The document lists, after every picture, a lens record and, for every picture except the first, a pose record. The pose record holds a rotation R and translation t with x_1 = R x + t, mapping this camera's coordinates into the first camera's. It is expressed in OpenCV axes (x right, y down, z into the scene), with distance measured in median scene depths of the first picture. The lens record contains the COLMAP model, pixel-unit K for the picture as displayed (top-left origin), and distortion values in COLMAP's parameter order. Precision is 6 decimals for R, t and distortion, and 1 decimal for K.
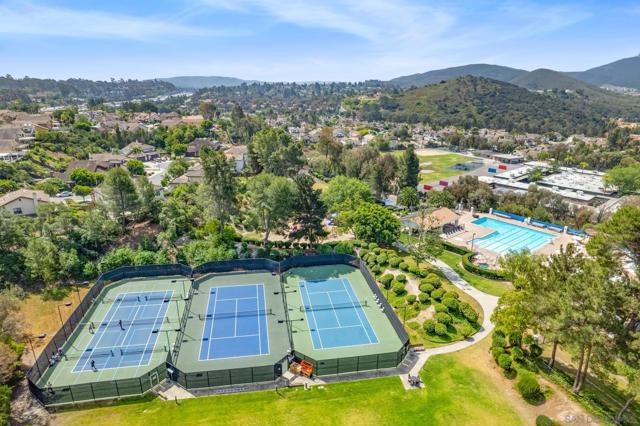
lens RADIAL K [[409.8, 0, 322.7], [0, 409.8, 211.5], [0, 0, 1]] dist [-0.074944, 0.064207]
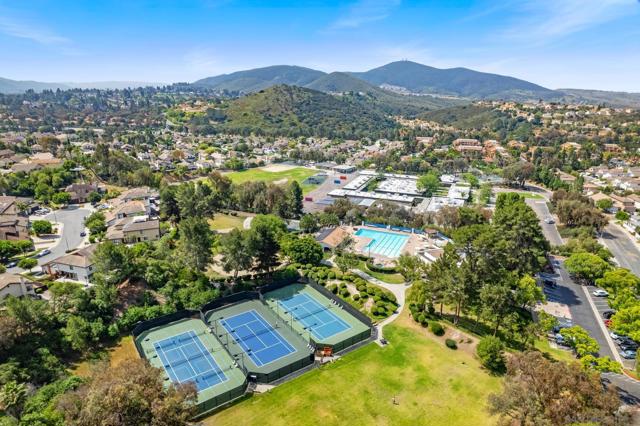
lens RADIAL K [[409.8, 0, 322.7], [0, 409.8, 211.5], [0, 0, 1]] dist [-0.074944, 0.064207]
pose [[0.898279, -0.133095, 0.418784, -0.405517], [0.130962, 0.990805, 0.033981, -0.146191], [-0.419456, 0.024320, 0.907450, -0.315249]]
